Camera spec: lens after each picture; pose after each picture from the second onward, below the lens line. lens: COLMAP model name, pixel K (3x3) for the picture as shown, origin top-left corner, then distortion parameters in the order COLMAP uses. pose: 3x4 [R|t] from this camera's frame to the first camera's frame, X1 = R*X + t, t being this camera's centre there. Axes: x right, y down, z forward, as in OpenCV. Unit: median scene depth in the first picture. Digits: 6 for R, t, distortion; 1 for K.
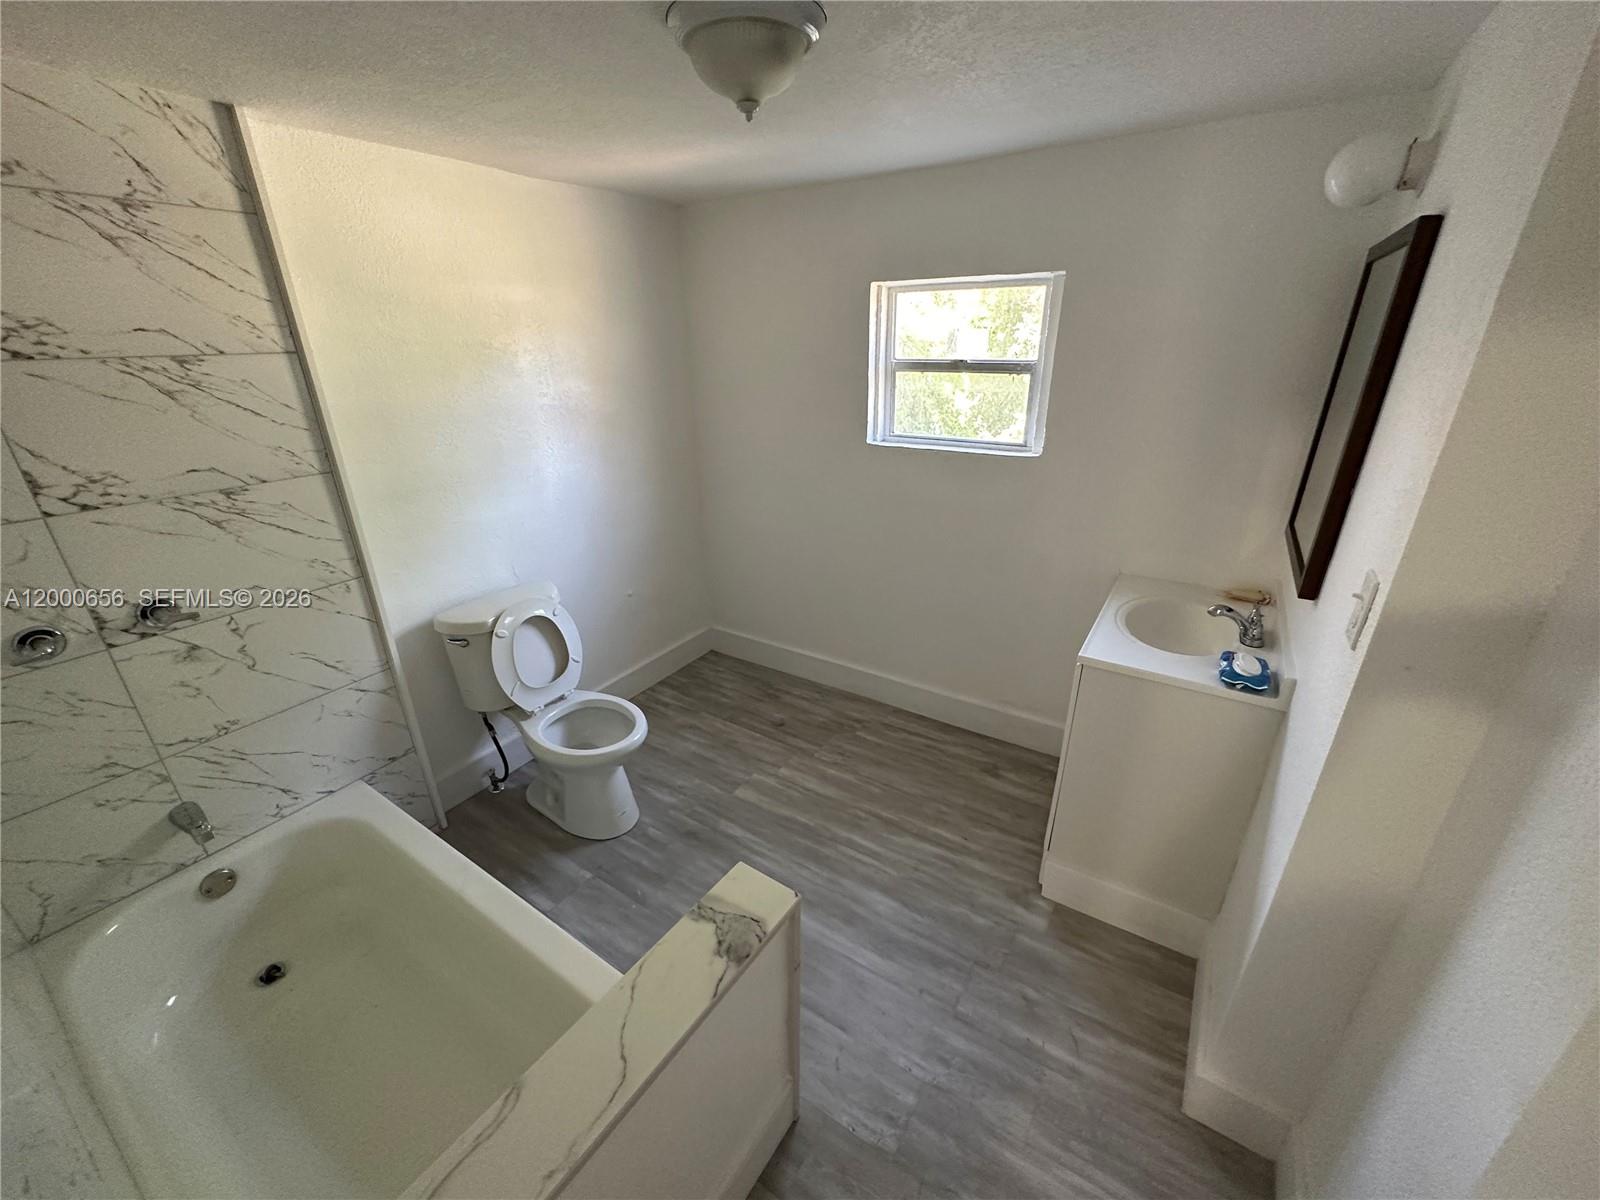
lens RADIAL K [[640.6, 0, 800.6], [0, 640.6, 601.4], [0, 0, 1]] dist [0.000188, -0.000206]
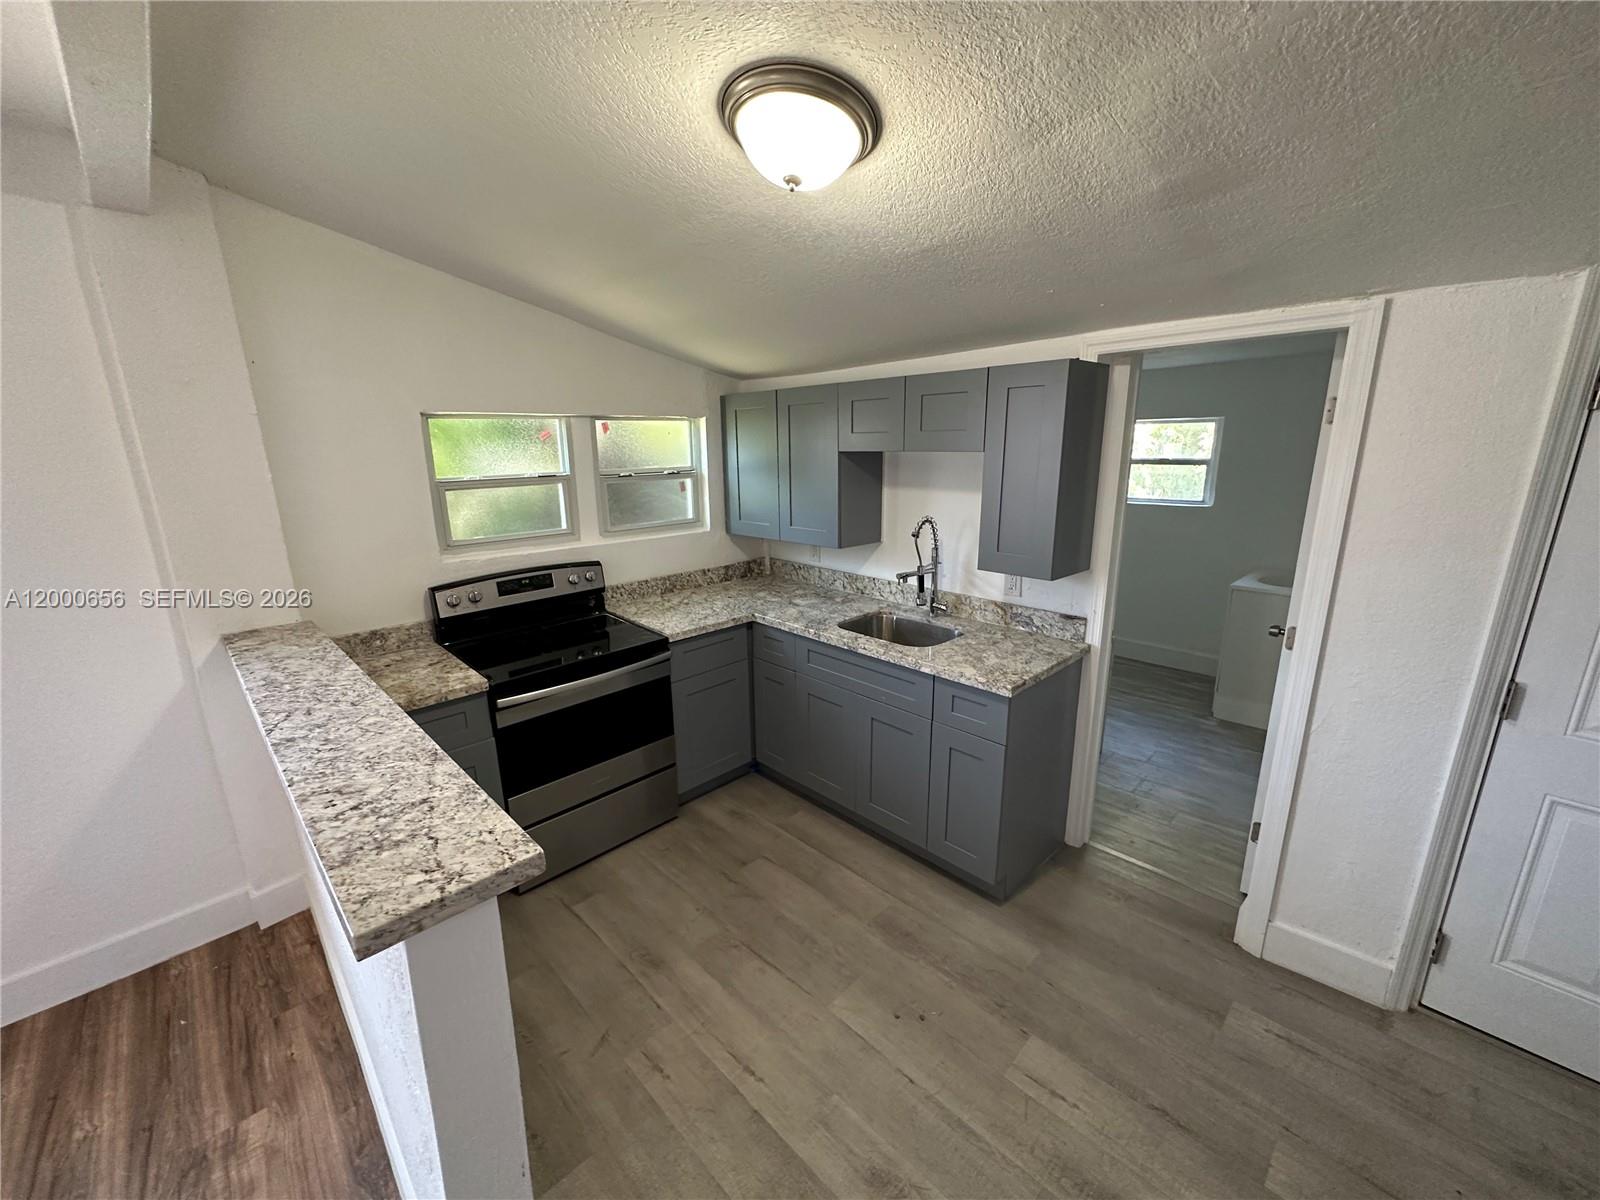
lens RADIAL K [[640.6, 0, 797.6], [0, 640.6, 602.9], [0, 0, 1]] dist [0.000188, -0.000206]
pose [[0.973364, 0.050964, -0.223527, -0.428562], [-0.081860, 0.987970, -0.131206, 0.451610], [0.214151, 0.146009, 0.965826, -1.179793]]
